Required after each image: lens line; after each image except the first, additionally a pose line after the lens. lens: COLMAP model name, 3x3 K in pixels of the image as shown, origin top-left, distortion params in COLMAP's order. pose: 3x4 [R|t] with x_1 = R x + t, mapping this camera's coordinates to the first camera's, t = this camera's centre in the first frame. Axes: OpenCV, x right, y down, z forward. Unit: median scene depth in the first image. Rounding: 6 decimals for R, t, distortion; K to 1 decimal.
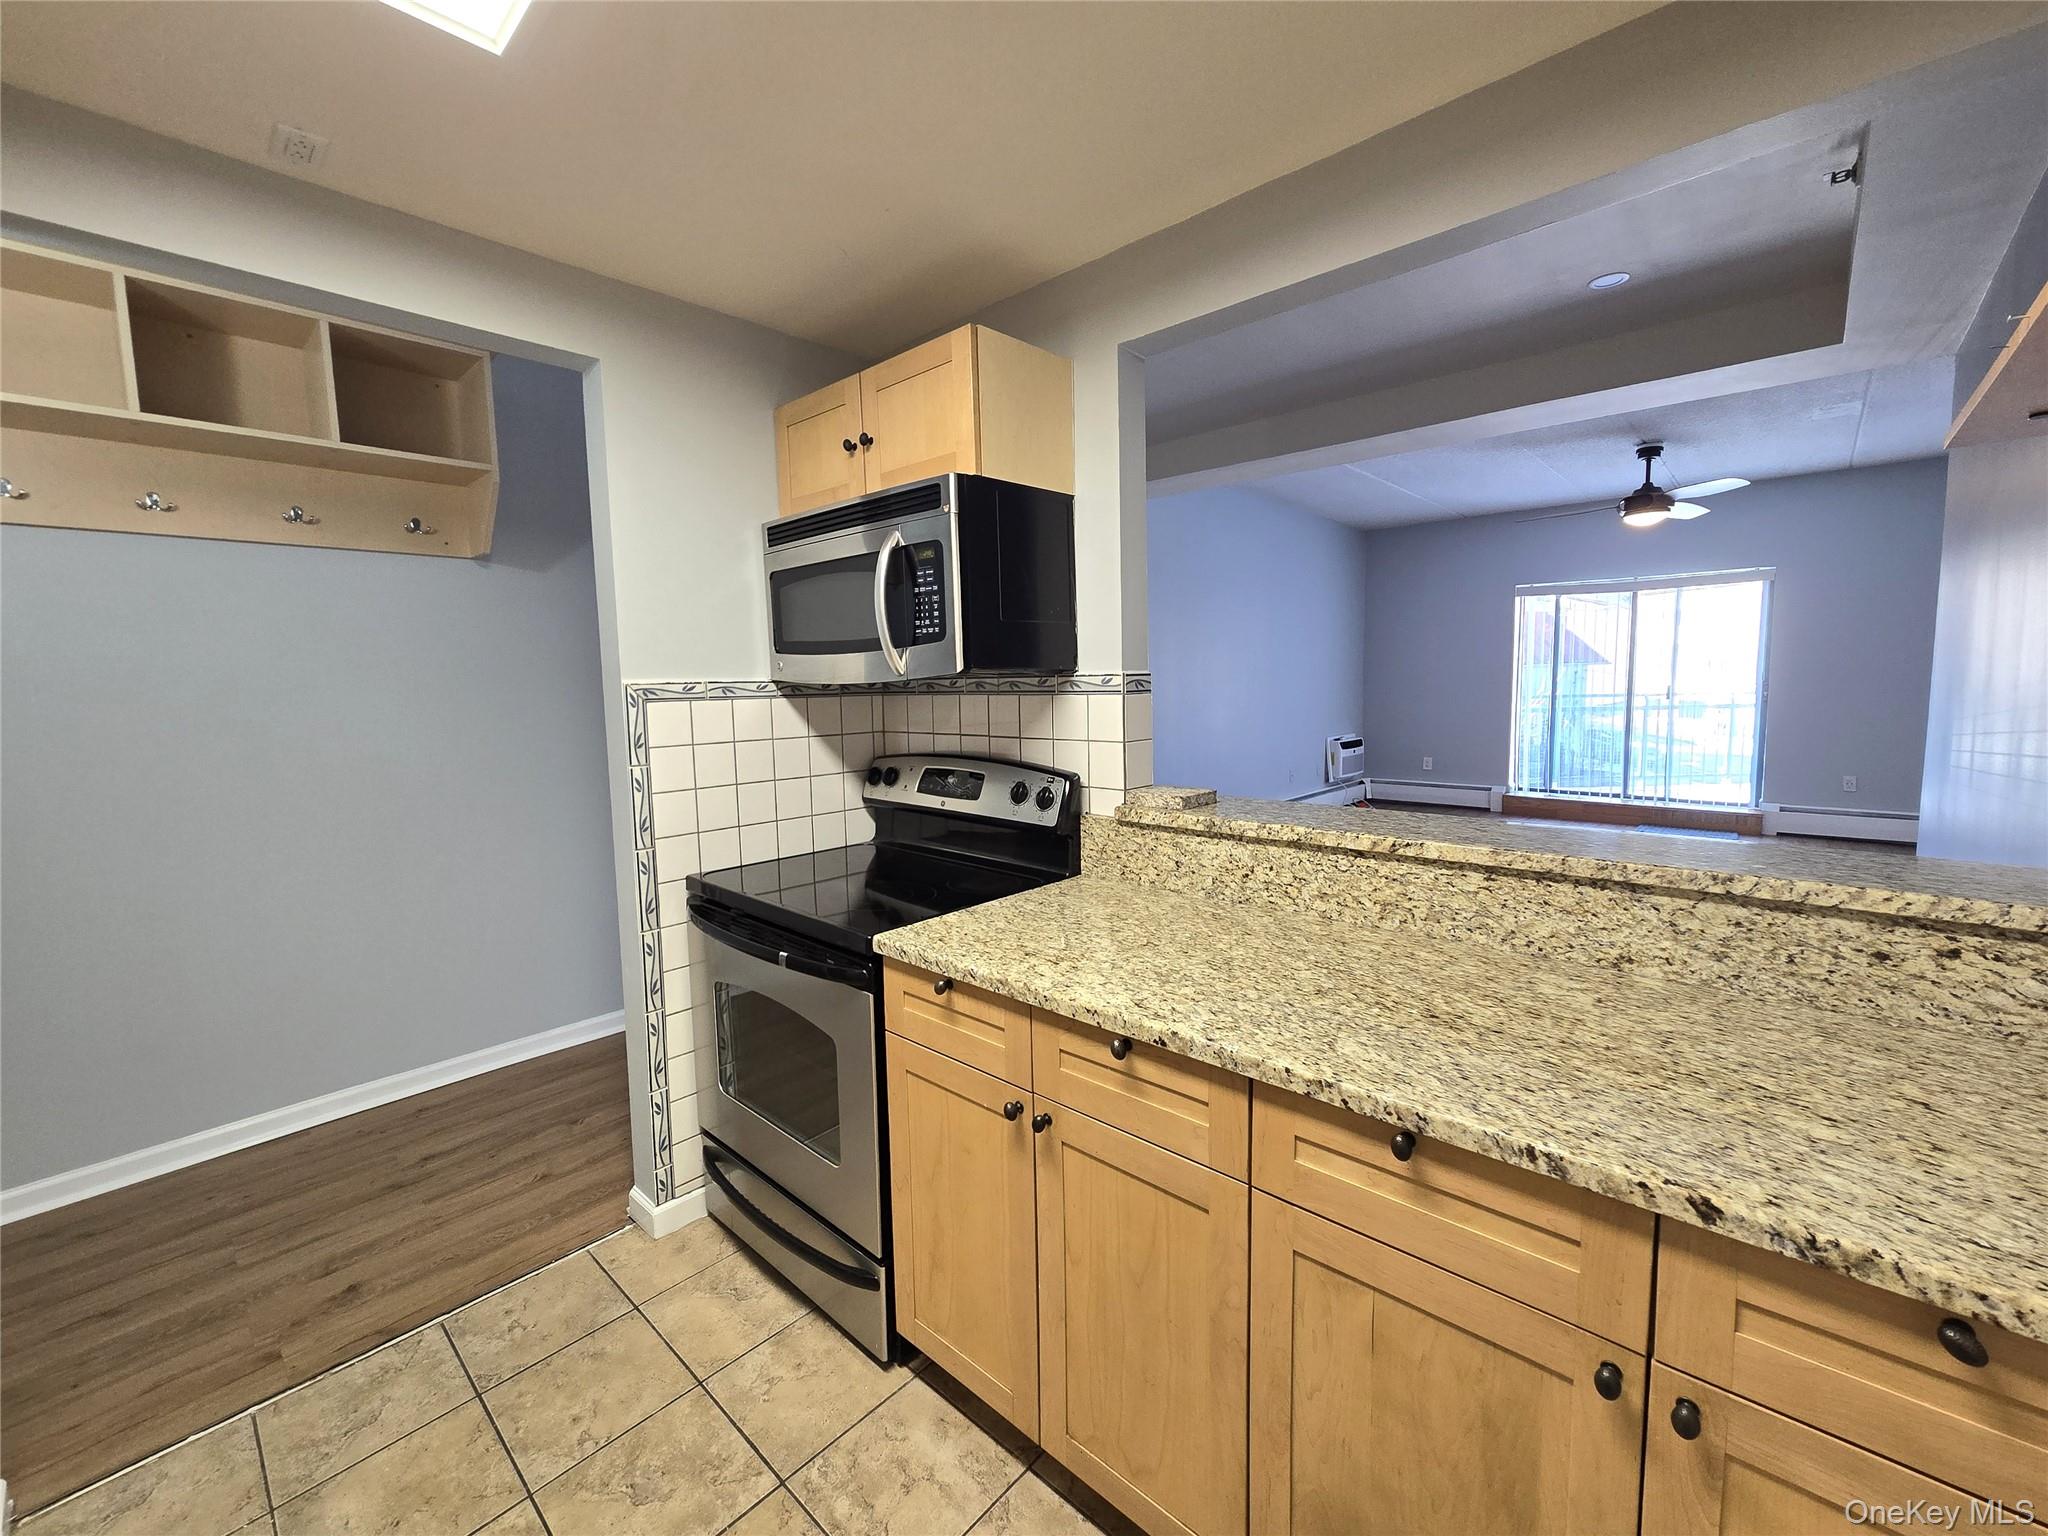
lens RADIAL K [[841.8, 0, 1023.3], [0, 841.8, 762.3], [0, 0, 1]] dist [0.000091, 0.000986]
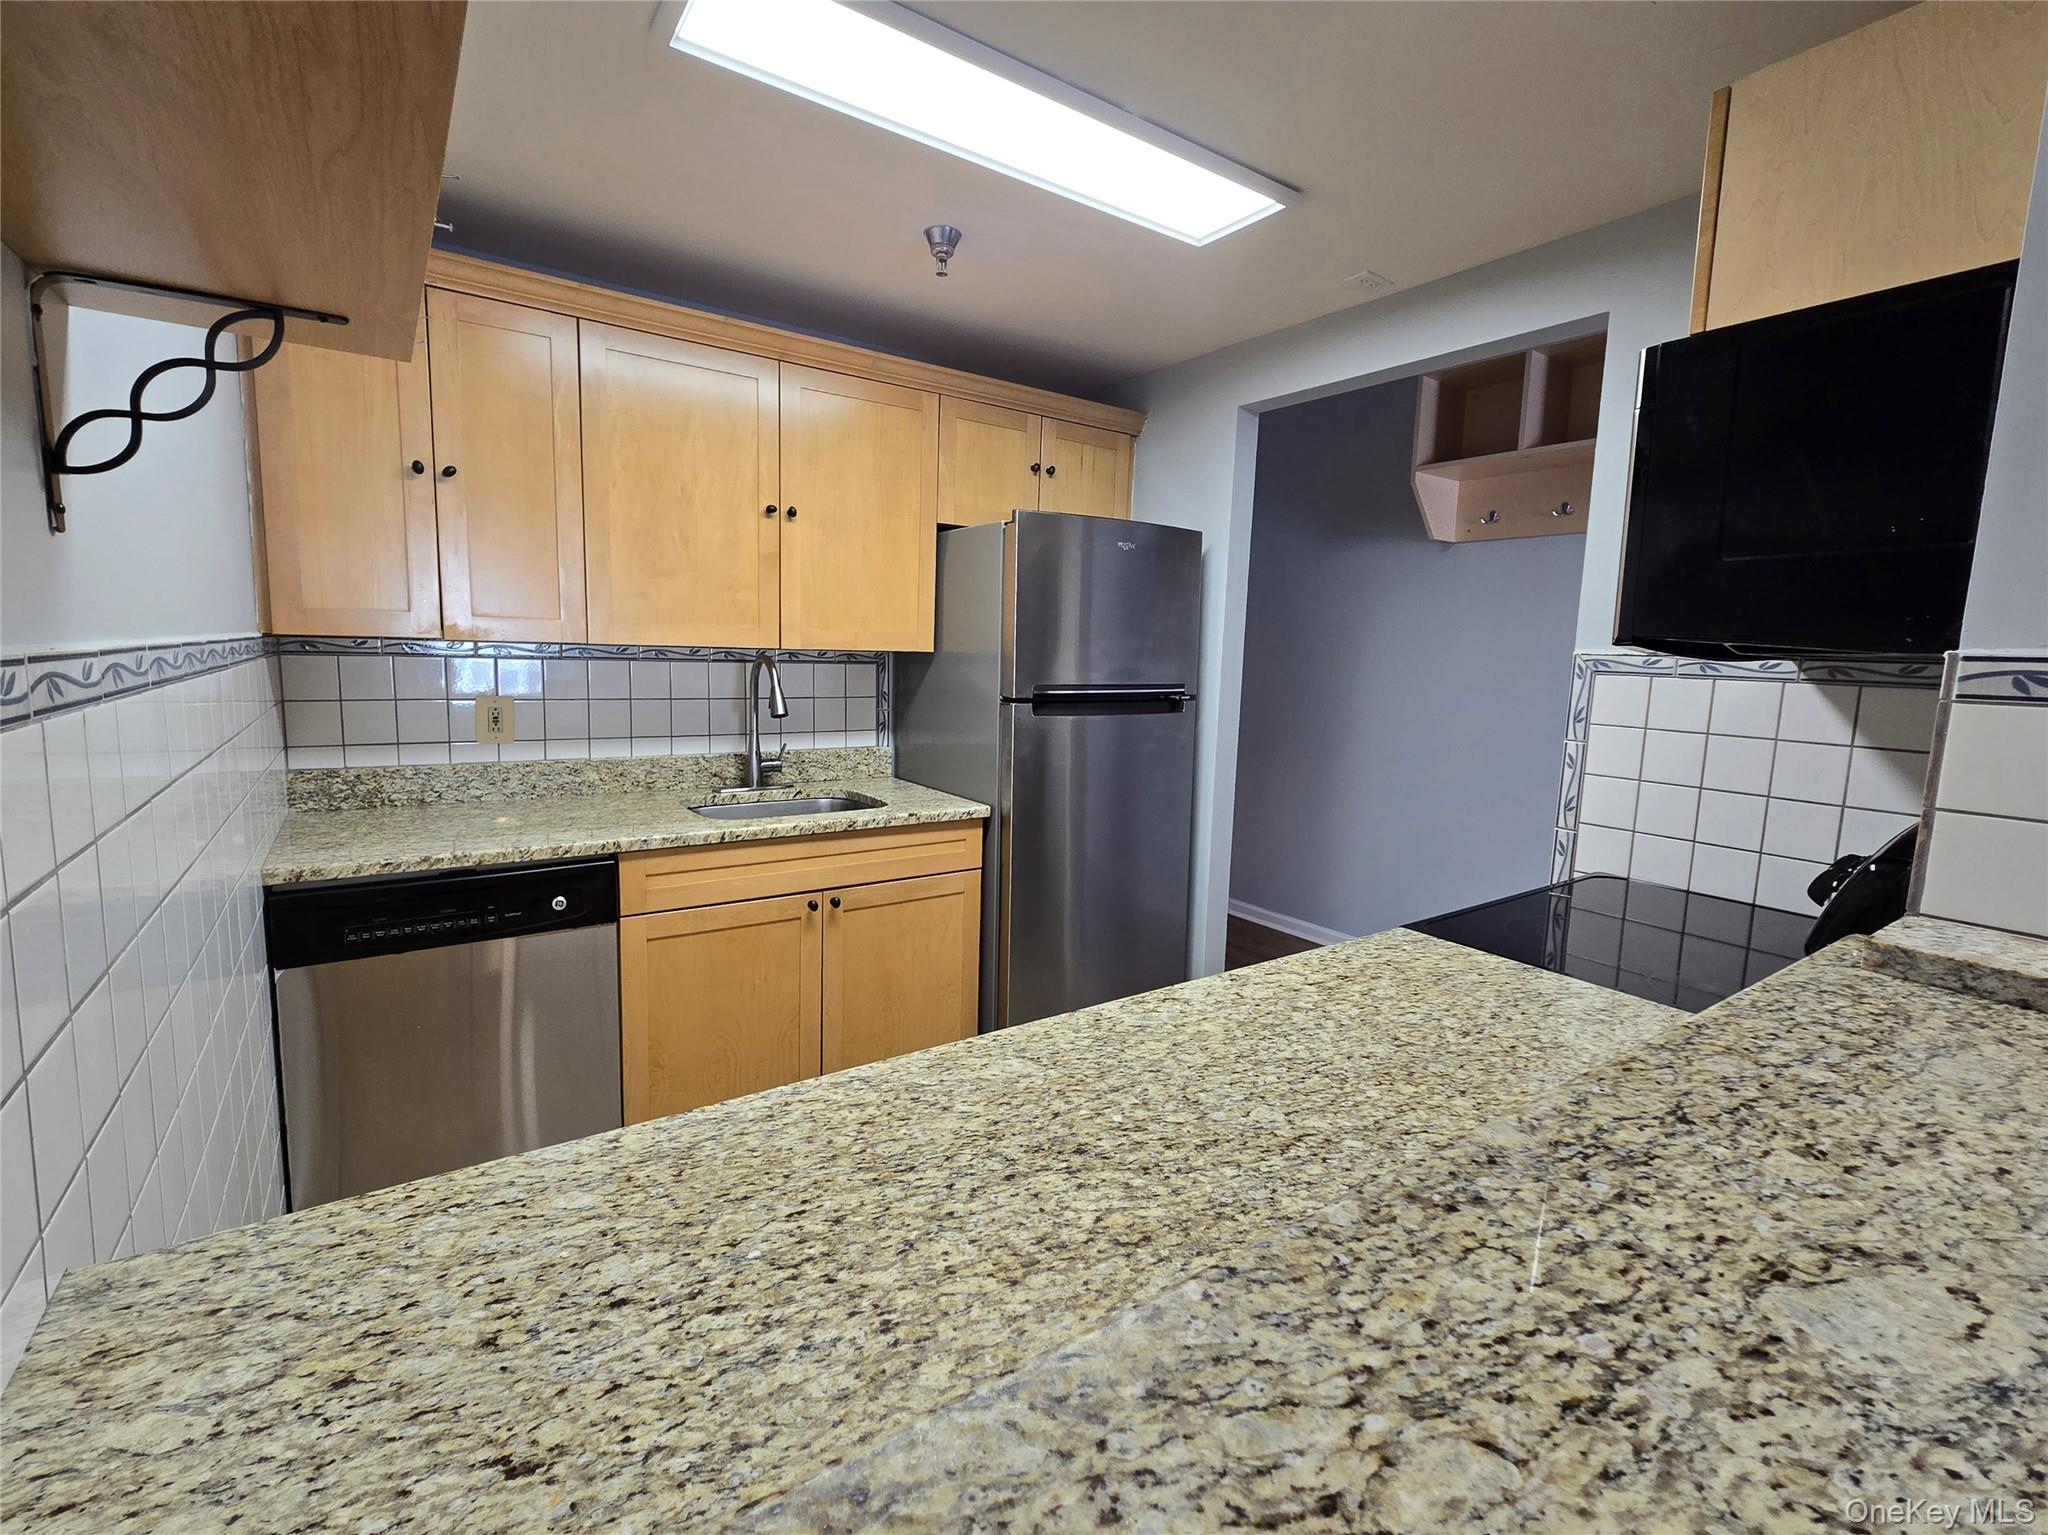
lens RADIAL K [[908.8, 0, 1022.3], [0, 908.8, 762.4], [0, 0, 1]] dist [0.000212, 0.000725]
pose [[-0.216876, 0.138127, -0.966378, 0.681580], [-0.122248, 0.978303, 0.167267, -0.068708], [0.968515, 0.154413, -0.195285, 0.619343]]
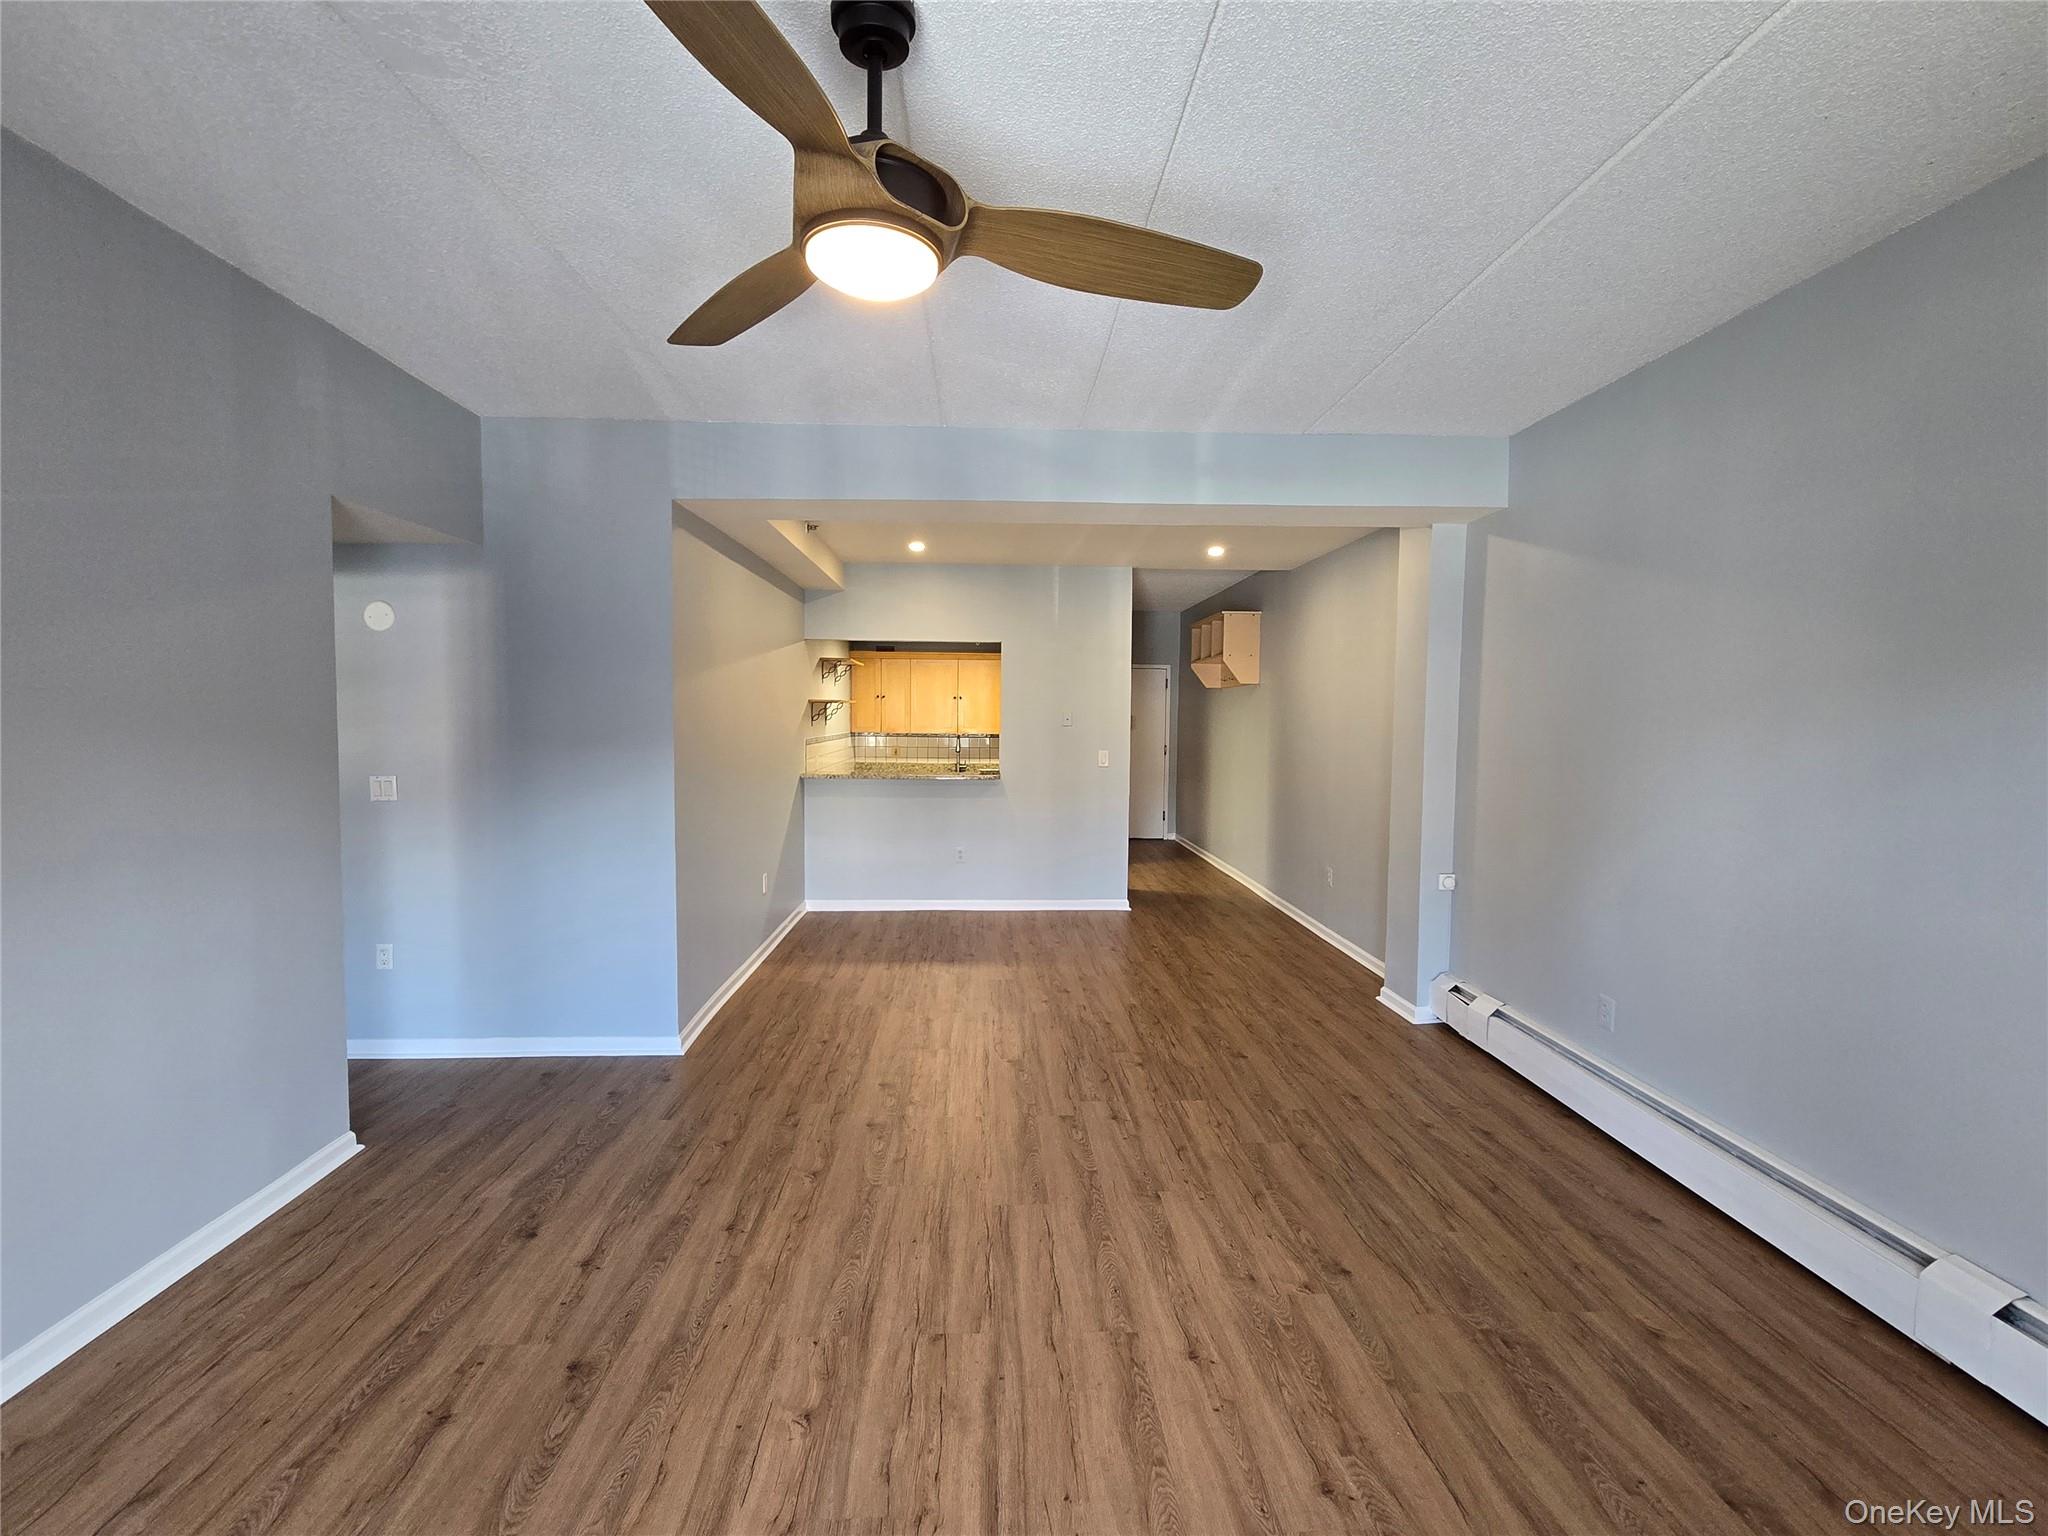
lens RADIAL K [[892.1, 0, 1023.6], [0, 892.1, 764.9], [0, 0, 1]] dist [-0.000287, -0.000002]
pose [[-0.703344, 0.056344, -0.708613, 2.611281], [-0.064895, 0.987601, 0.142941, -0.505545], [0.707881, 0.146522, -0.690967, 3.561641]]
